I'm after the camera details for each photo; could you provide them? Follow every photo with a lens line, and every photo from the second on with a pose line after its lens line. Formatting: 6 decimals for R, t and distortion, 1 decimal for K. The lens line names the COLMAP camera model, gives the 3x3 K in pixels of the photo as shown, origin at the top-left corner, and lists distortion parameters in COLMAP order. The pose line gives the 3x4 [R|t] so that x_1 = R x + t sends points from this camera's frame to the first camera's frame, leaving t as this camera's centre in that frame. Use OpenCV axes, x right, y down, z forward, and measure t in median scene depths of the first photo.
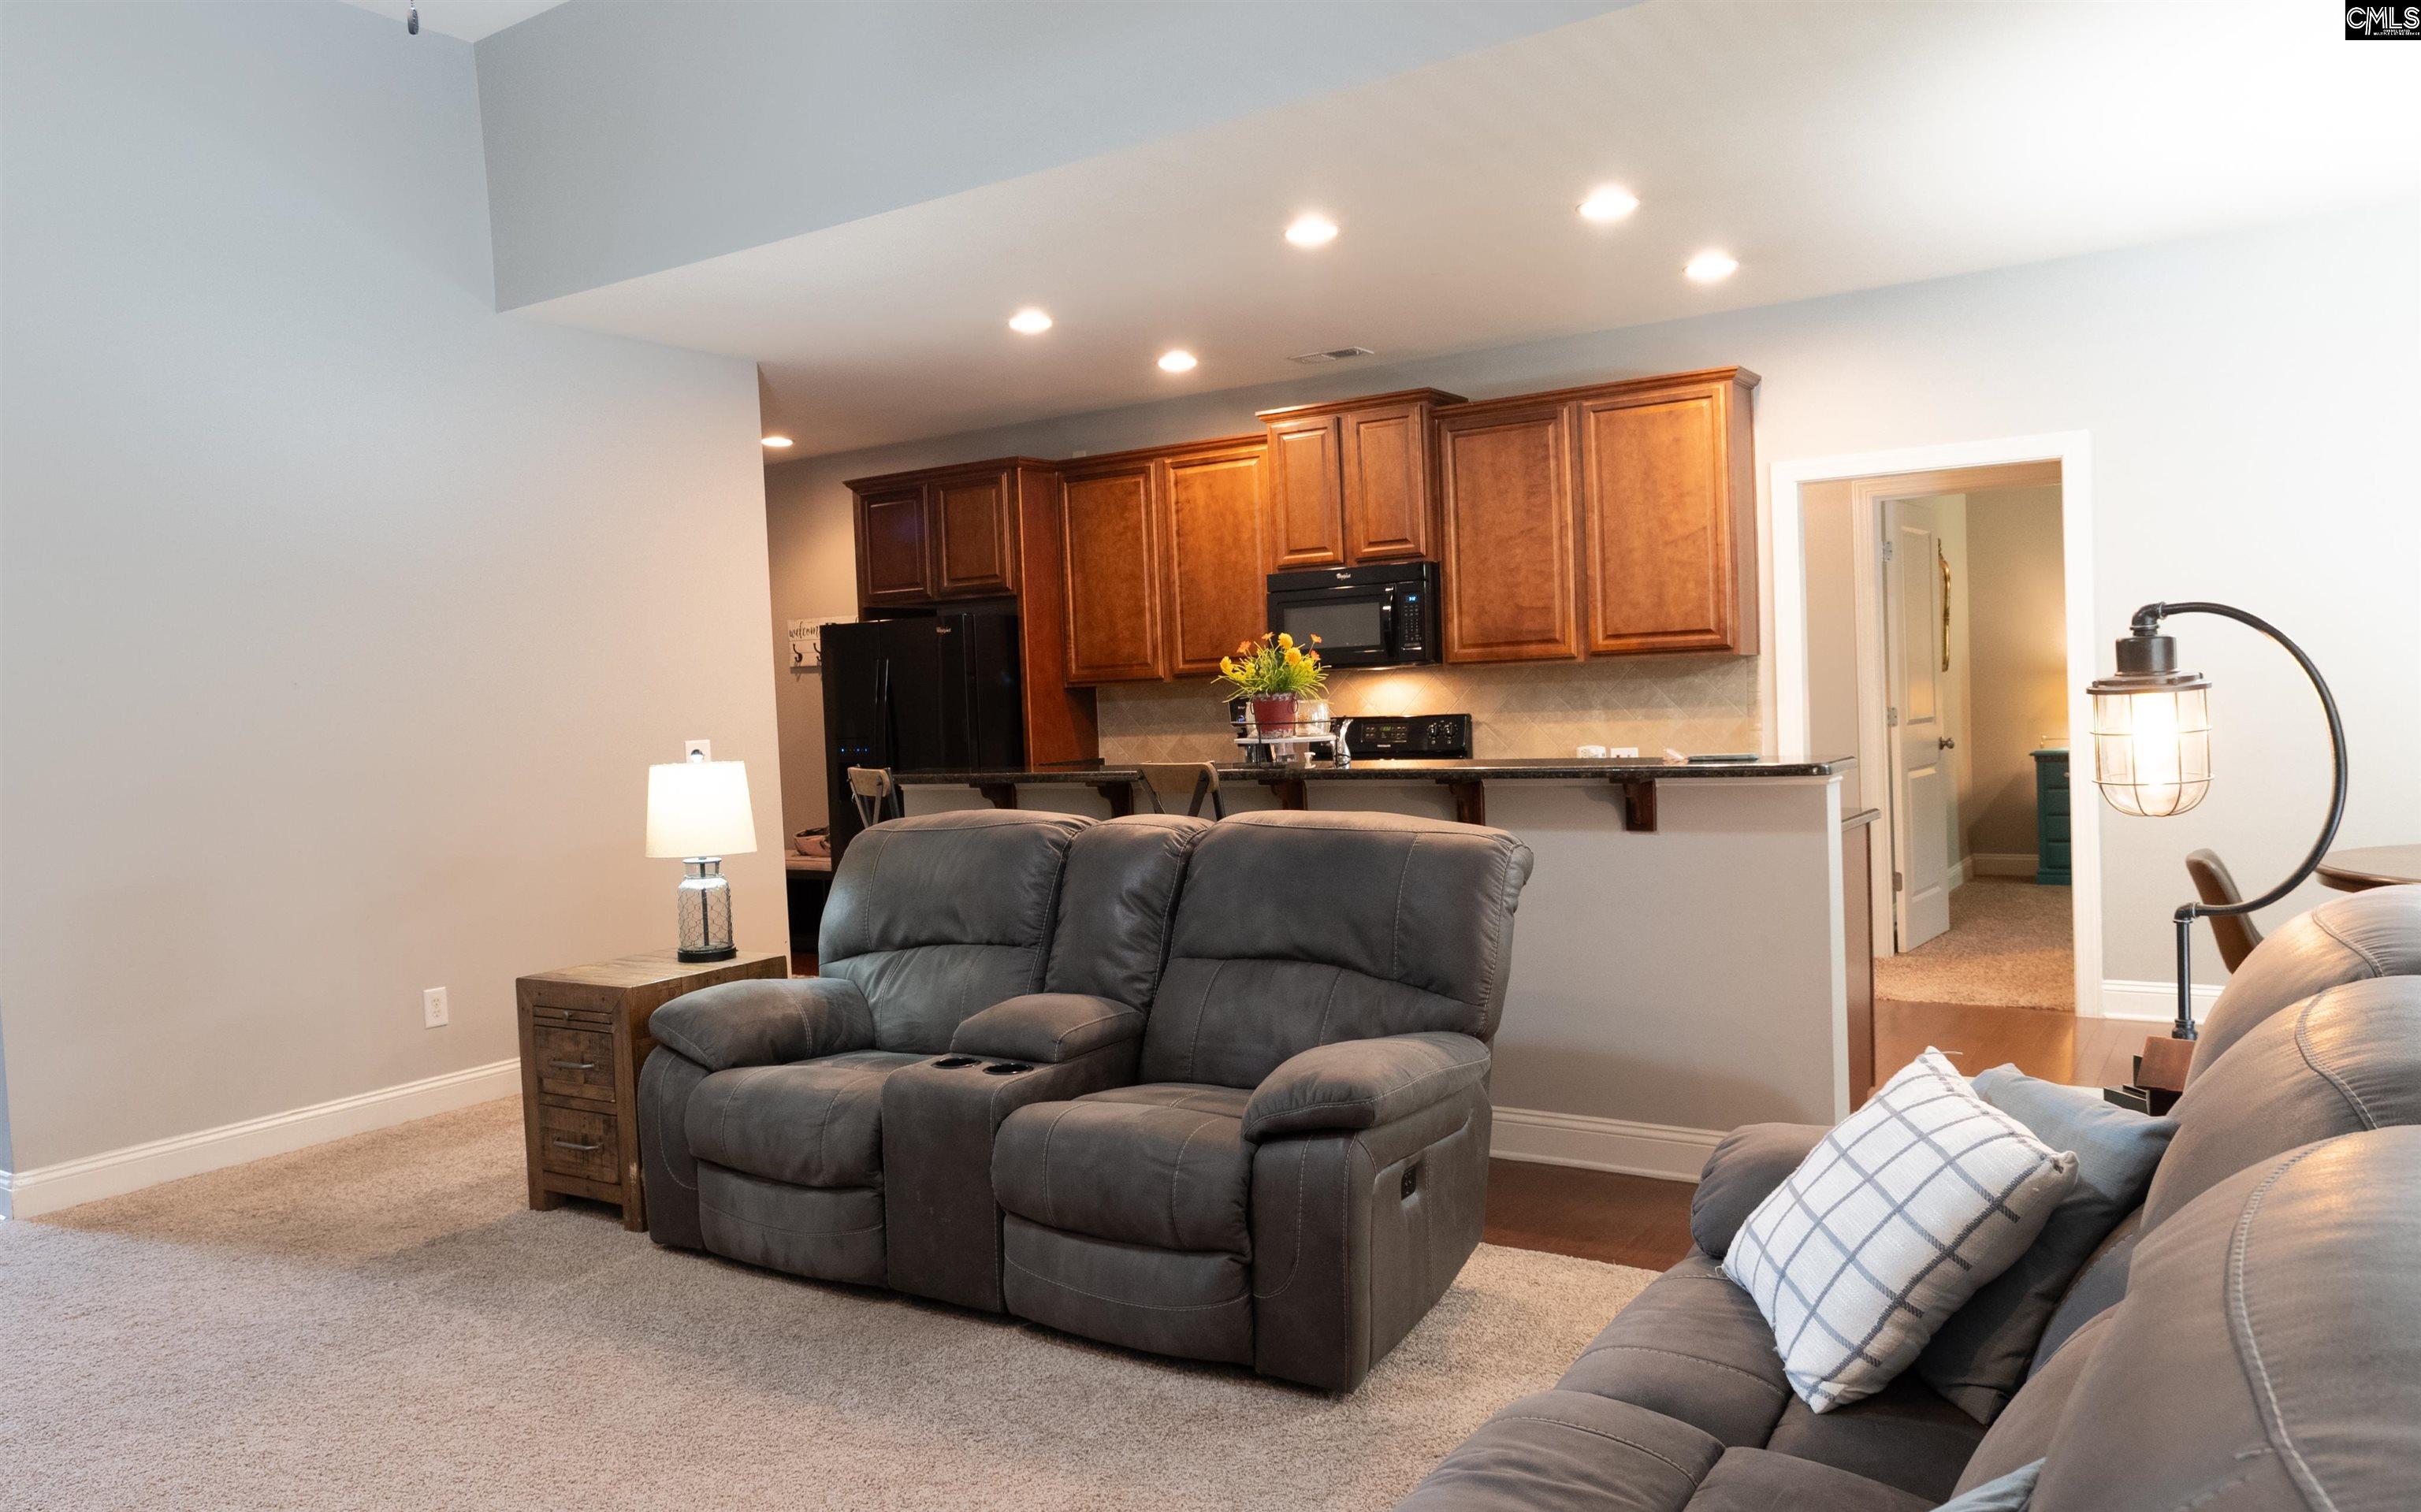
lens RADIAL K [[1723.9, 0, 1102.5], [0, 1723.9, 771.5], [0, 0, 1]] dist [0.005717, -0.002273]
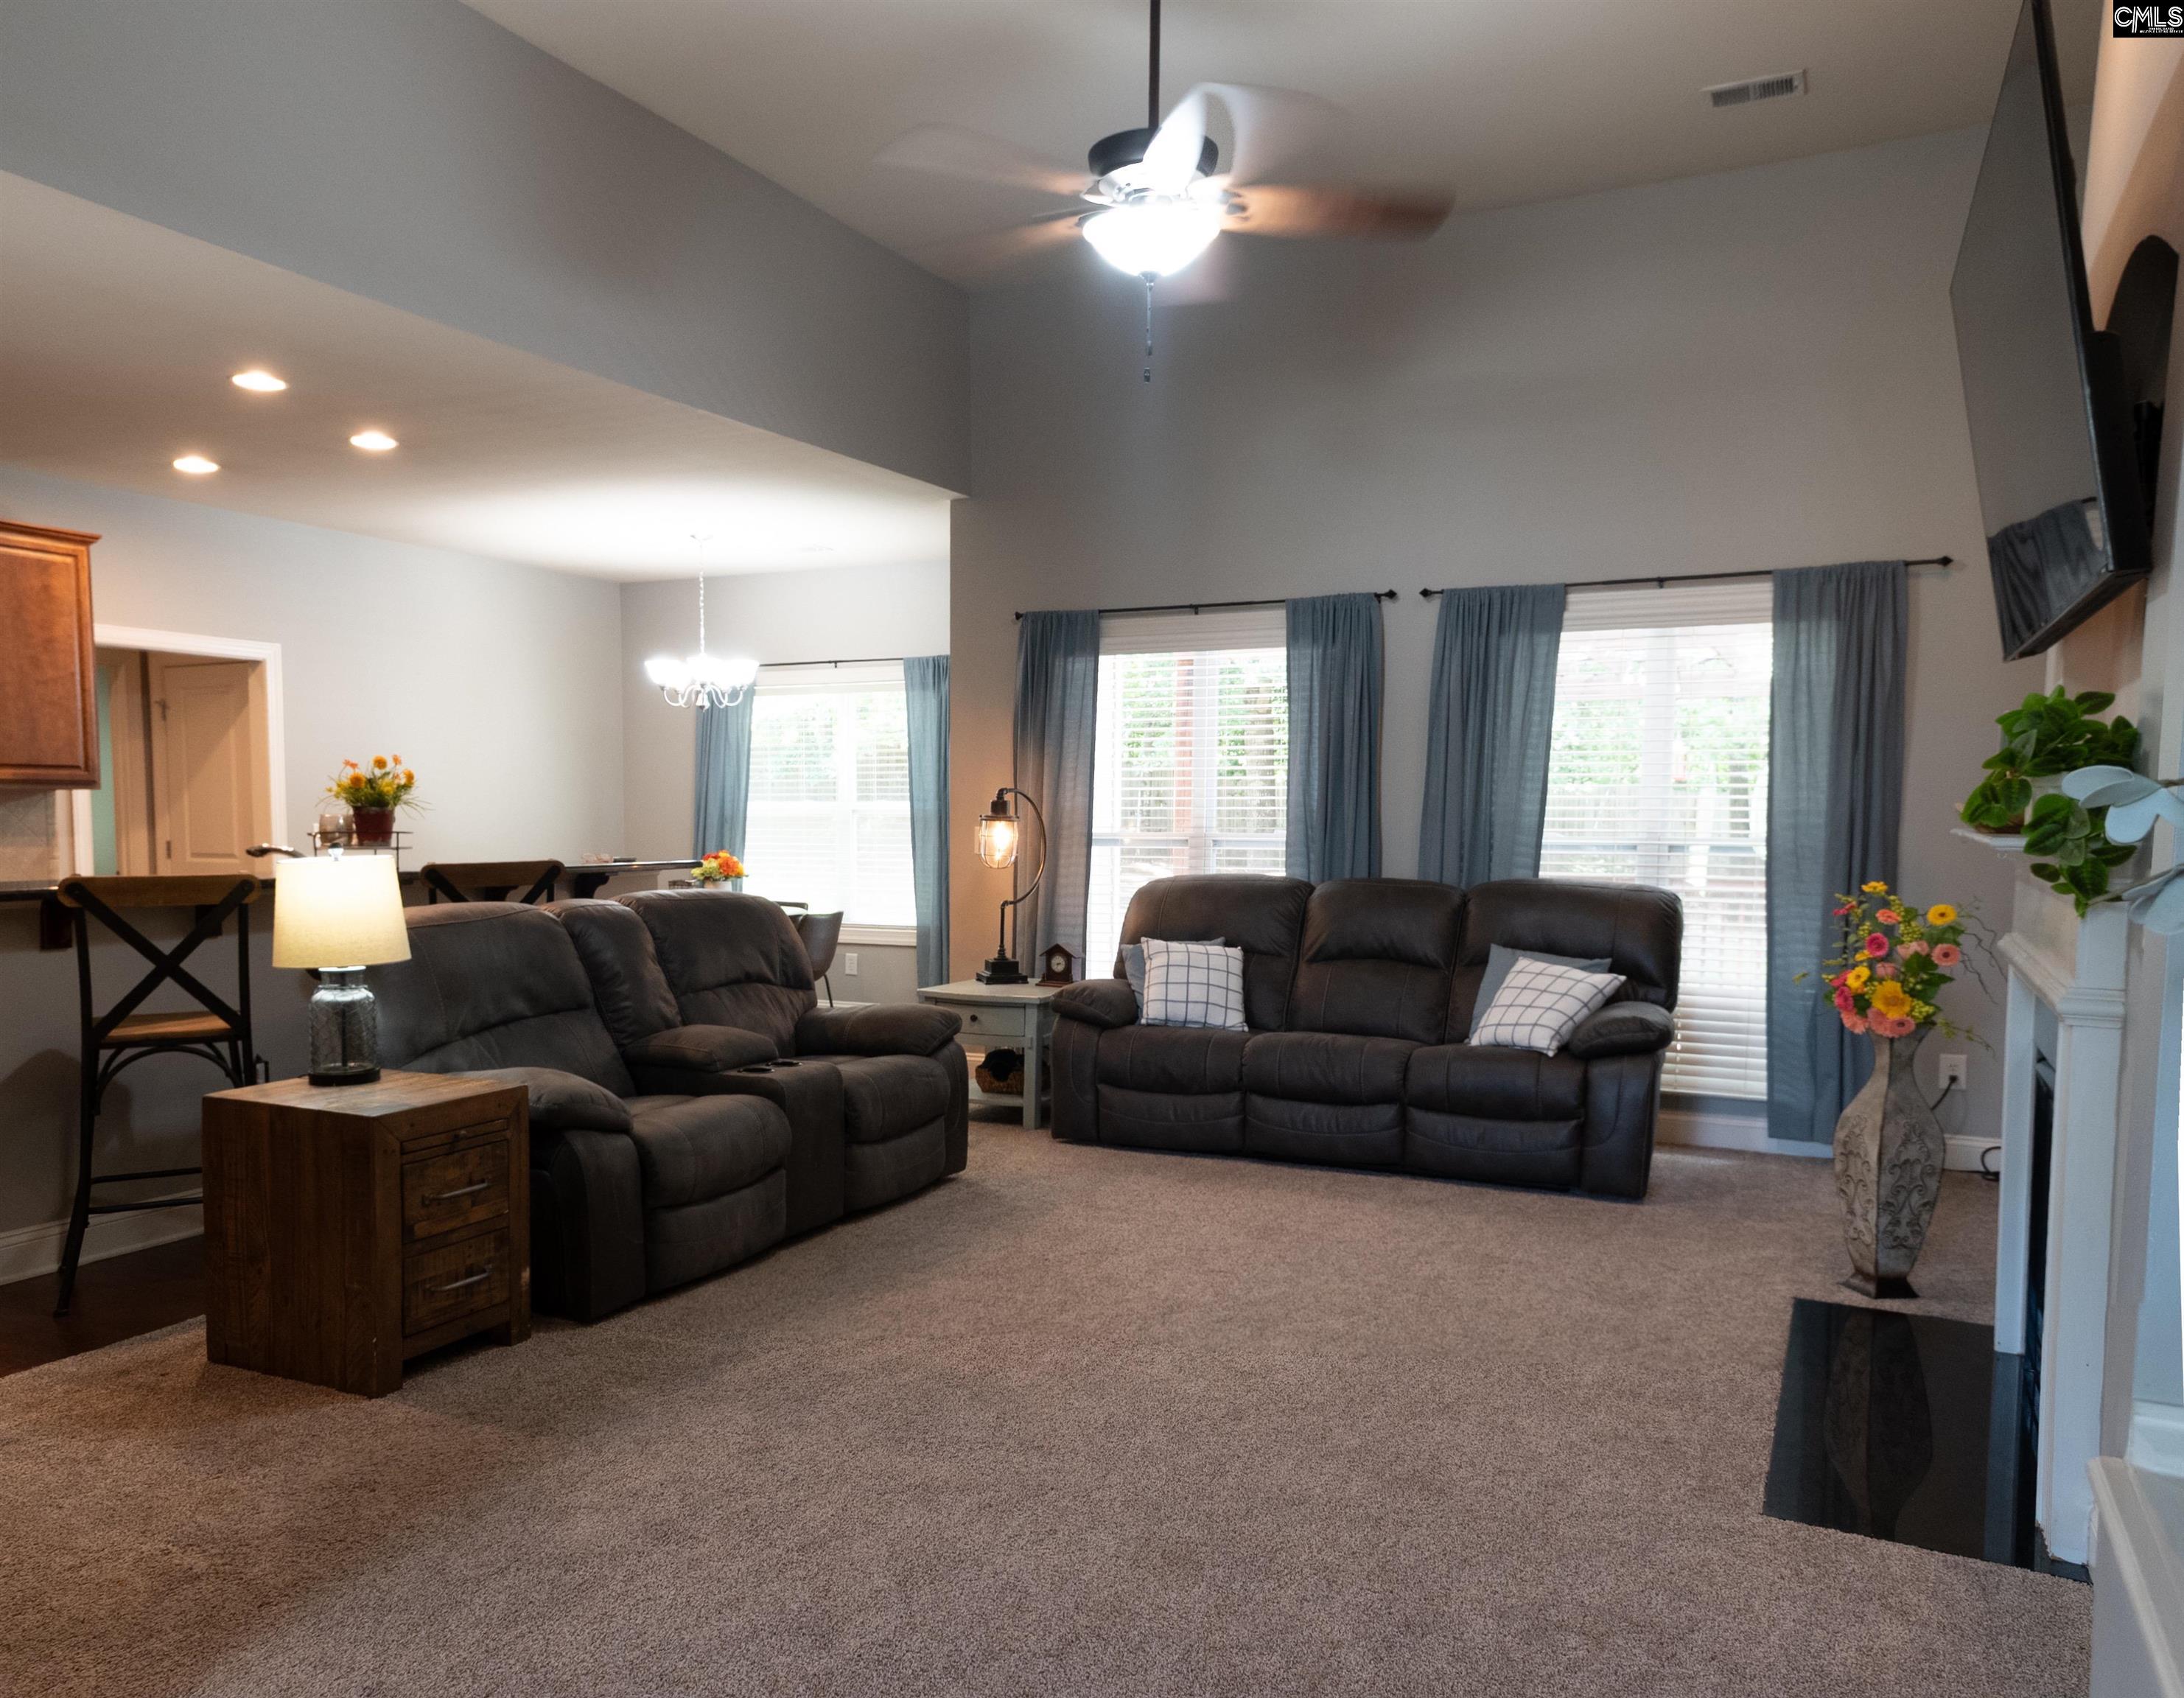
lens RADIAL K [[1646.8, 0, 1075.6], [0, 1646.8, 857.2], [0, 0, 1]] dist [0.041626, 0.002476]
pose [[-0.164034, 0.011789, 0.986384, -0.801533], [0.047594, 0.998859, -0.004024, 0.010822], [-0.985306, 0.046286, -0.164408, 0.544155]]
